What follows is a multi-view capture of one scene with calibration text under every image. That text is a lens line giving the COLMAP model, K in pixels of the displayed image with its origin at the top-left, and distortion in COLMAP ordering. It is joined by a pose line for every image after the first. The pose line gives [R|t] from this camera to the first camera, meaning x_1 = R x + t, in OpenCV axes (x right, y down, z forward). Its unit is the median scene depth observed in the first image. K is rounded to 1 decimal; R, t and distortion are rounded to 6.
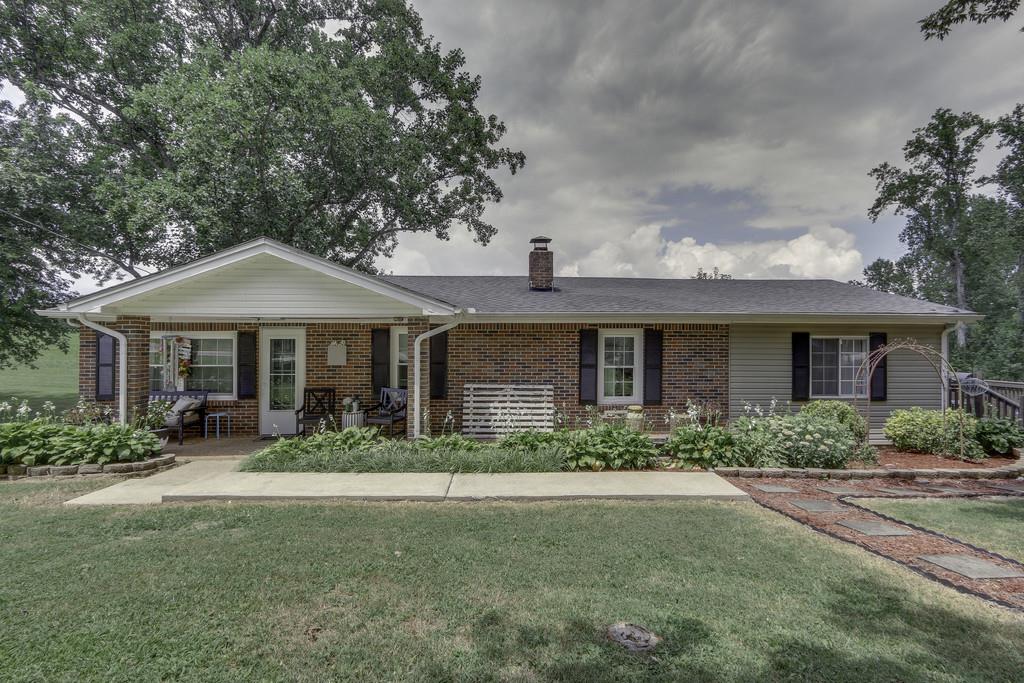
lens RADIAL K [[470.6, 0, 517.1], [0, 470.6, 344.6], [0, 0, 1]] dist [-0.007980, 0.001729]
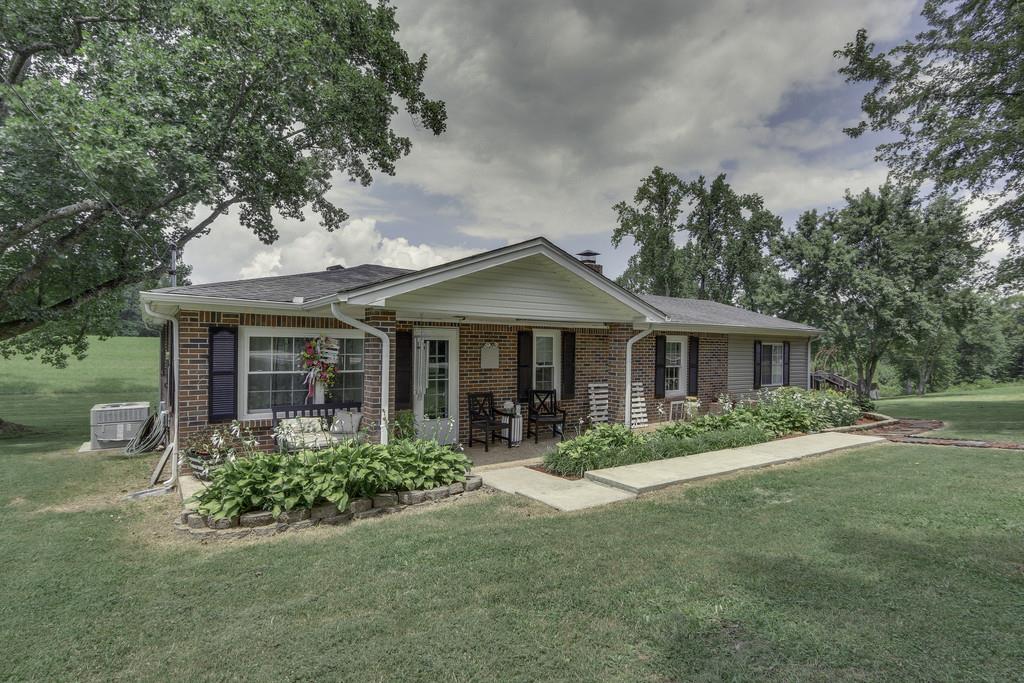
lens RADIAL K [[509.1, 0, 502.1], [0, 509.1, 344.9], [0, 0, 1]] dist [-0.036822, -0.000530]
pose [[0.856401, 0.008868, 0.516236, -0.828353], [-0.007125, 0.999960, -0.005358, 0.001384], [-0.516263, 0.000911, 0.856430, 0.093531]]
